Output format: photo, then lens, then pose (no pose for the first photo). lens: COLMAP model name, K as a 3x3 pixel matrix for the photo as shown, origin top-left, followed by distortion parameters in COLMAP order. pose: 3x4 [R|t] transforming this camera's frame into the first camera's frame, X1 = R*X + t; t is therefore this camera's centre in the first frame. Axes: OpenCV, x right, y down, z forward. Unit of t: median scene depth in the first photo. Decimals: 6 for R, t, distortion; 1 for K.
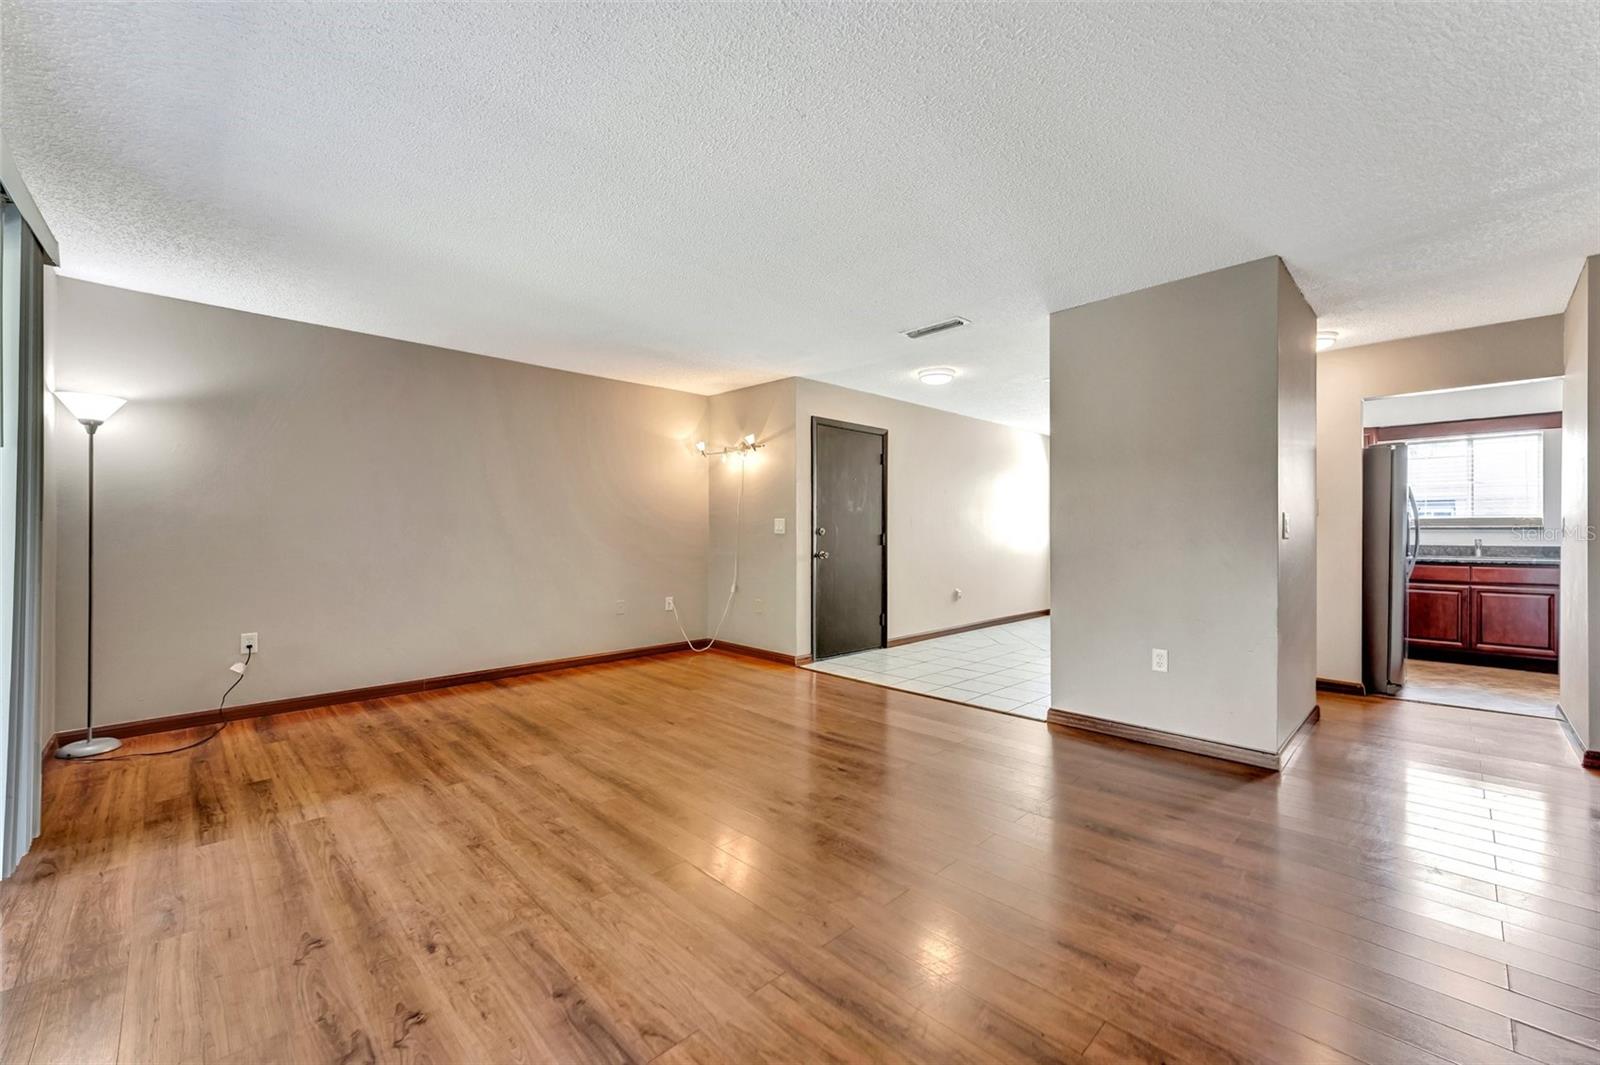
lens RADIAL K [[652.7, 0, 784.9], [0, 652.7, 543.9], [0, 0, 1]] dist [-0.000708, -0.000069]
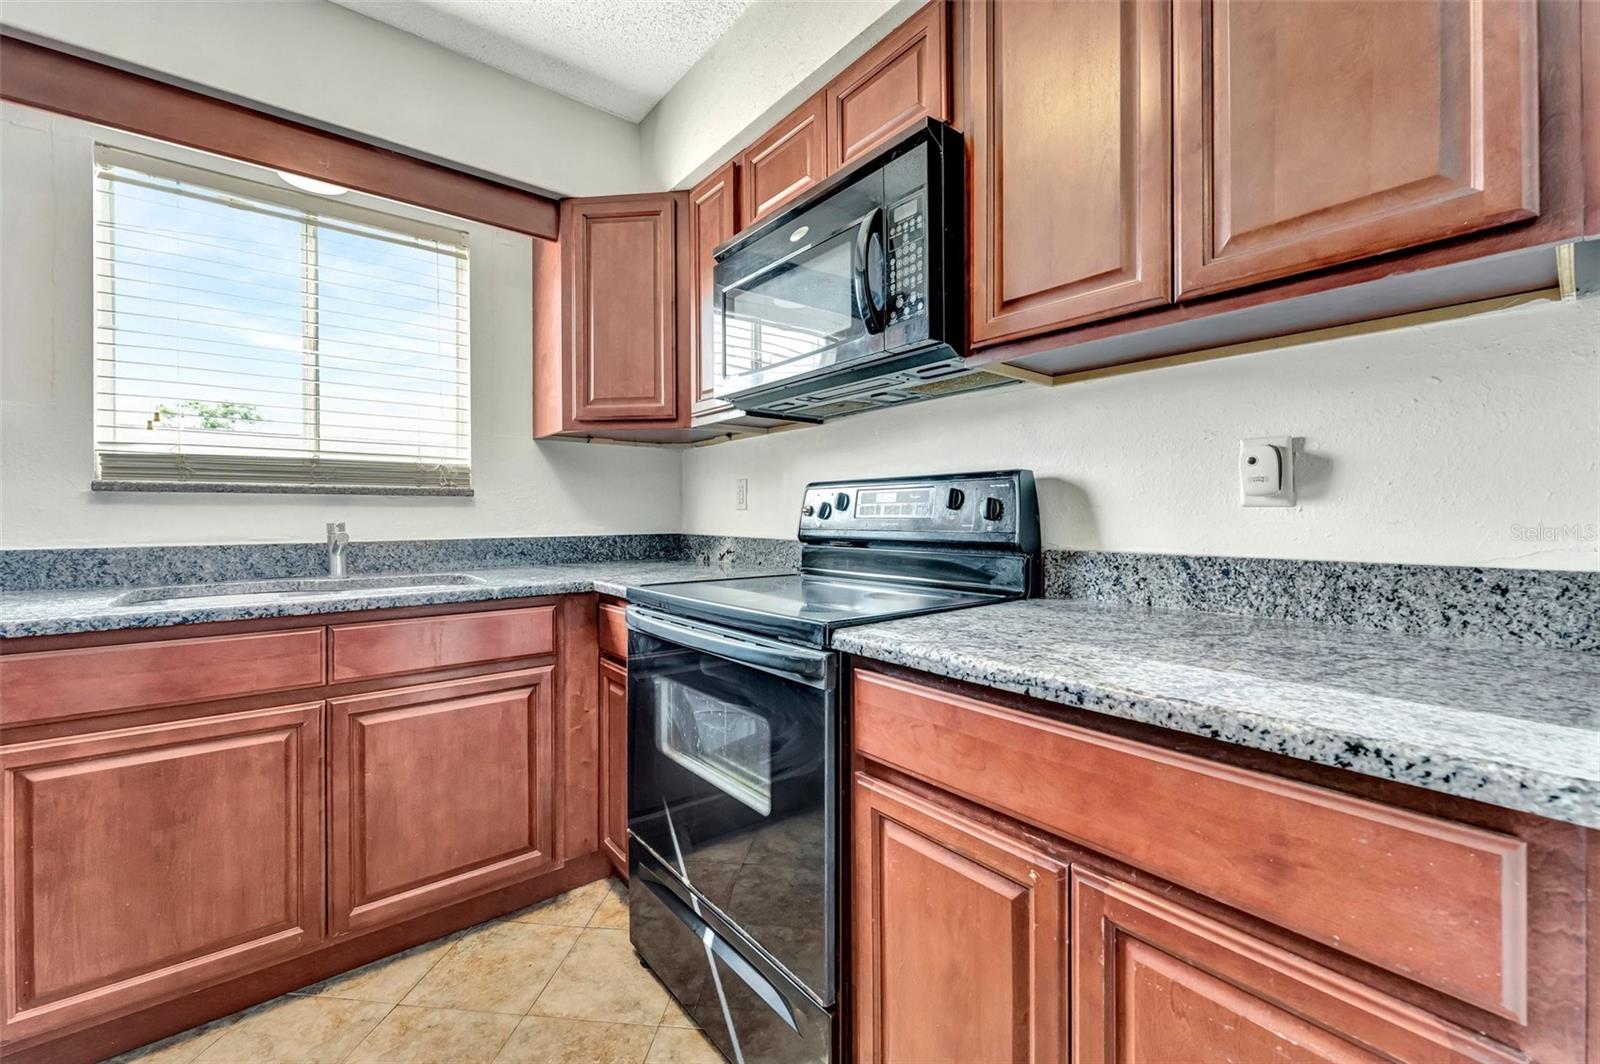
lens RADIAL K [[652.7, 0, 813.4], [0, 652.7, 517.2], [0, 0, 1]] dist [-0.000708, -0.000069]
pose [[0.090489, 0.006796, 0.995874, 0.796362], [0.023033, 0.999695, -0.008915, -0.003072], [-0.995631, 0.023744, 0.090305, 0.769837]]
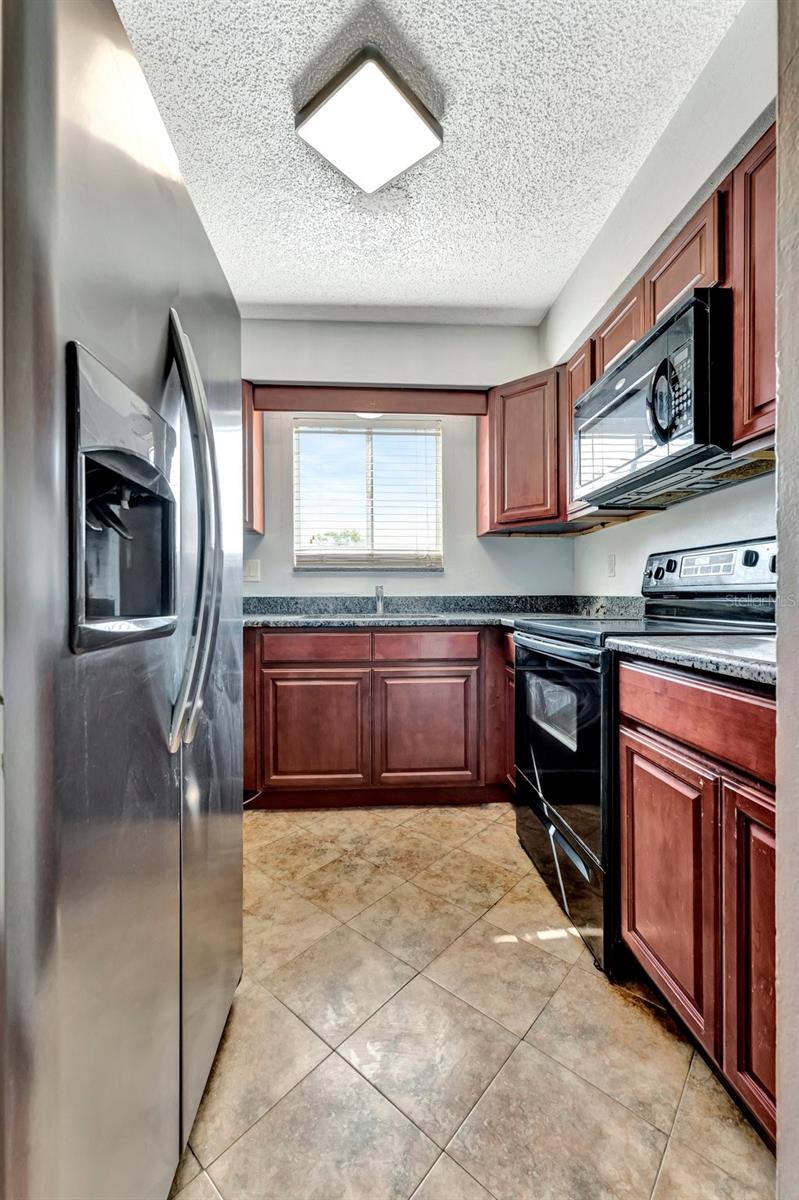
lens RADIAL K [[470.1, 0, 398.4], [0, 470.1, 597.3], [0, 0, 1]] dist [-0.005975, 0.000052]
pose [[0.648575, -0.001934, 0.761149, 0.758168], [0.013842, 0.999861, -0.009254, 0.008401], [-0.761025, 0.016537, 0.648511, 0.719814]]
